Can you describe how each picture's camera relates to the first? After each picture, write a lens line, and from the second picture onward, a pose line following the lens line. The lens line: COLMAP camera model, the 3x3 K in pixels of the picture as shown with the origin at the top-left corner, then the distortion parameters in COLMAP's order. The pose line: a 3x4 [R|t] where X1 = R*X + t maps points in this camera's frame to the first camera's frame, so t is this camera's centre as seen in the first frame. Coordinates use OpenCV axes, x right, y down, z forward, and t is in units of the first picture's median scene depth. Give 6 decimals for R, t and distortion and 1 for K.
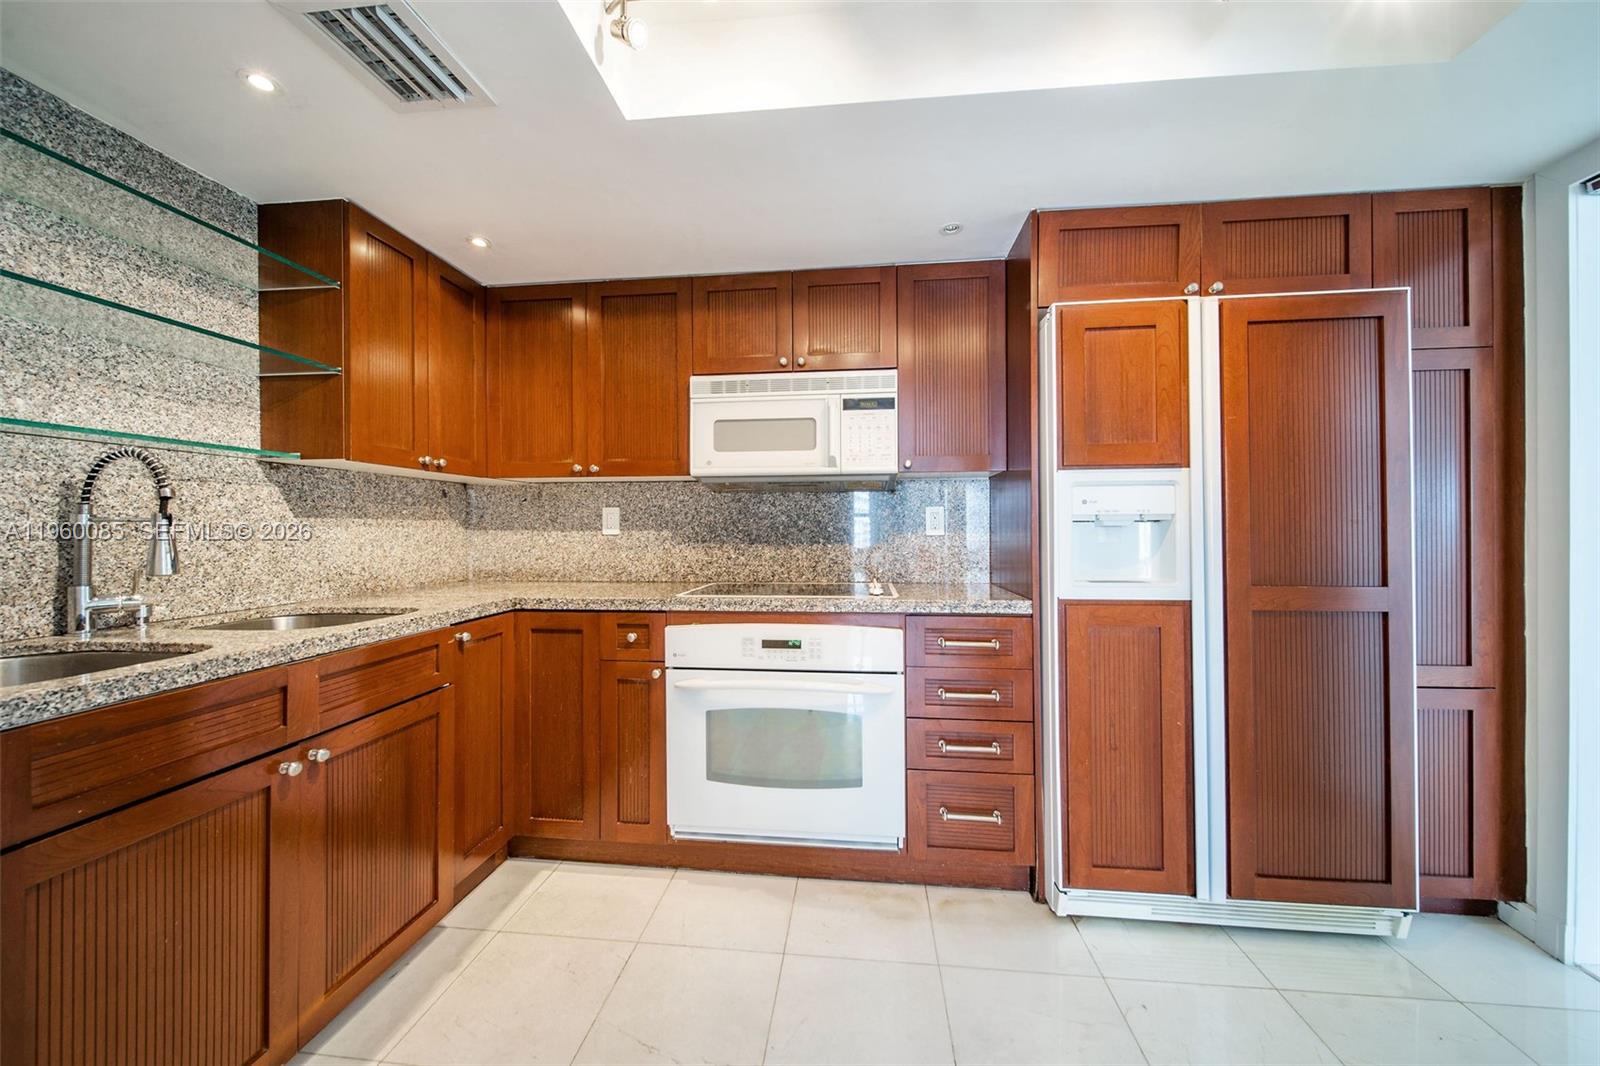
lens RADIAL K [[563.8, 0, 799.3], [0, 563.8, 528.0], [0, 0, 1]] dist [-0.007197, -0.000547]
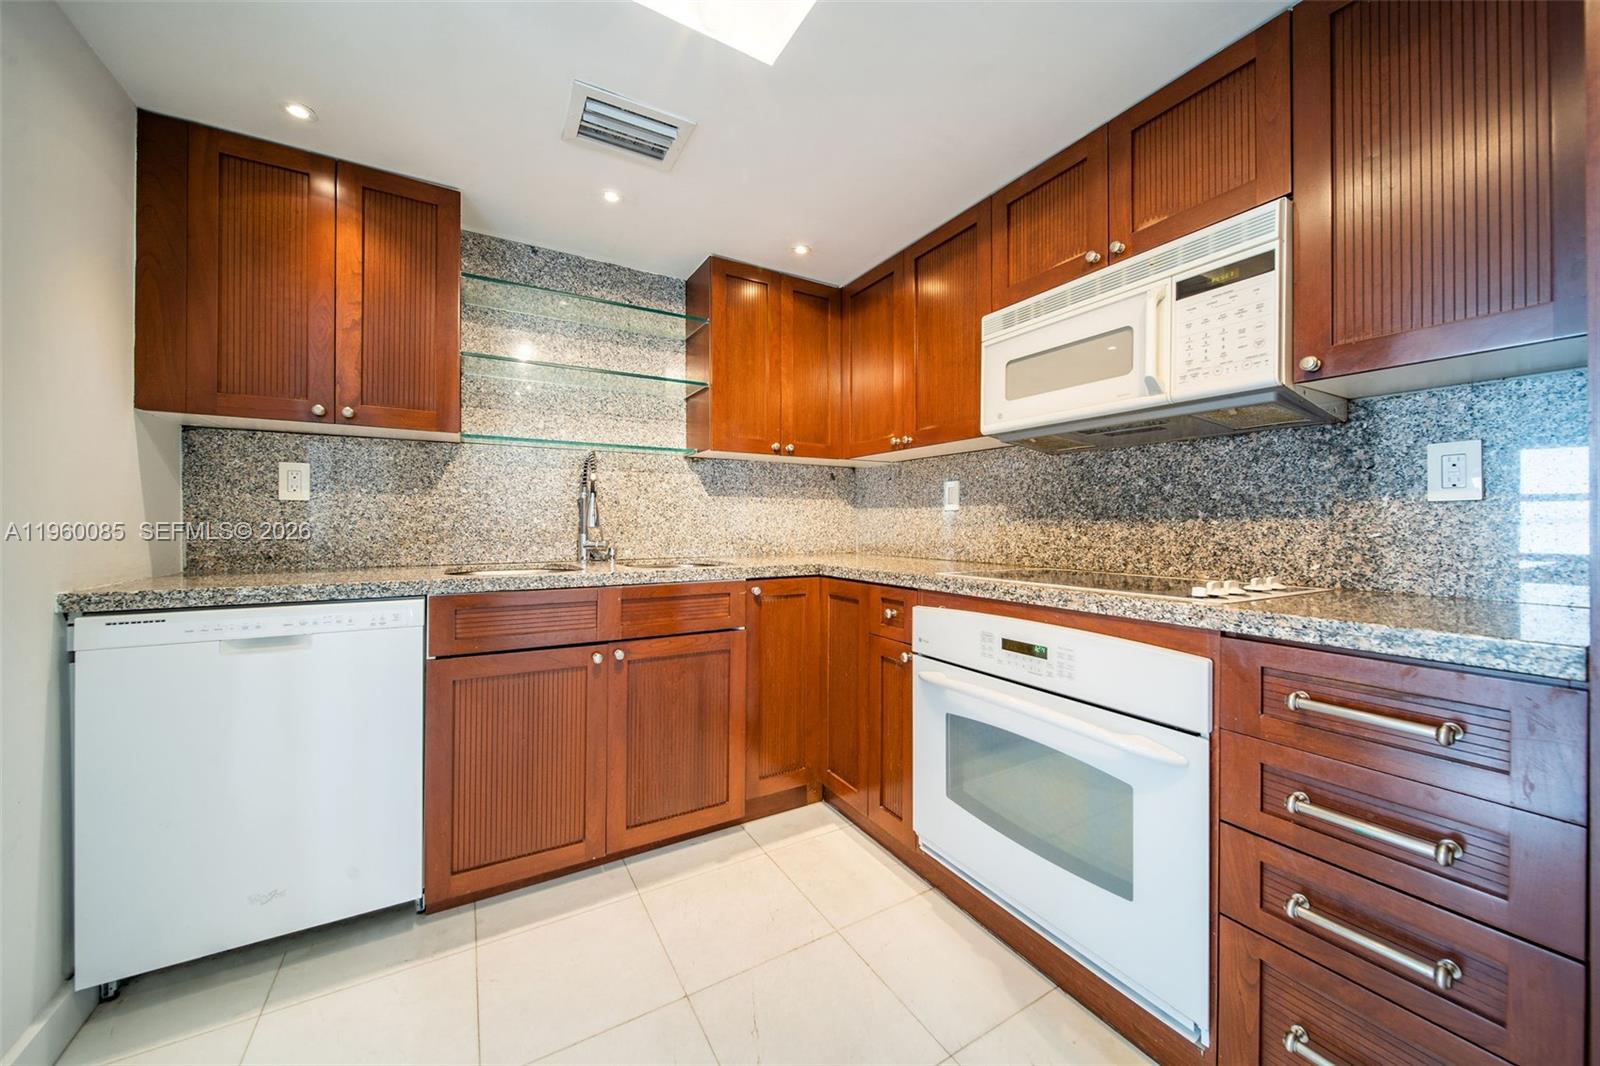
lens RADIAL K [[563.8, 0, 807.1], [0, 563.8, 524.6], [0, 0, 1]] dist [-0.007197, -0.000547]
pose [[0.609181, 0.007232, -0.792998, 0.348154], [-0.003916, 0.999974, 0.006111, 0.040943], [0.793022, -0.000618, 0.609193, 0.316109]]
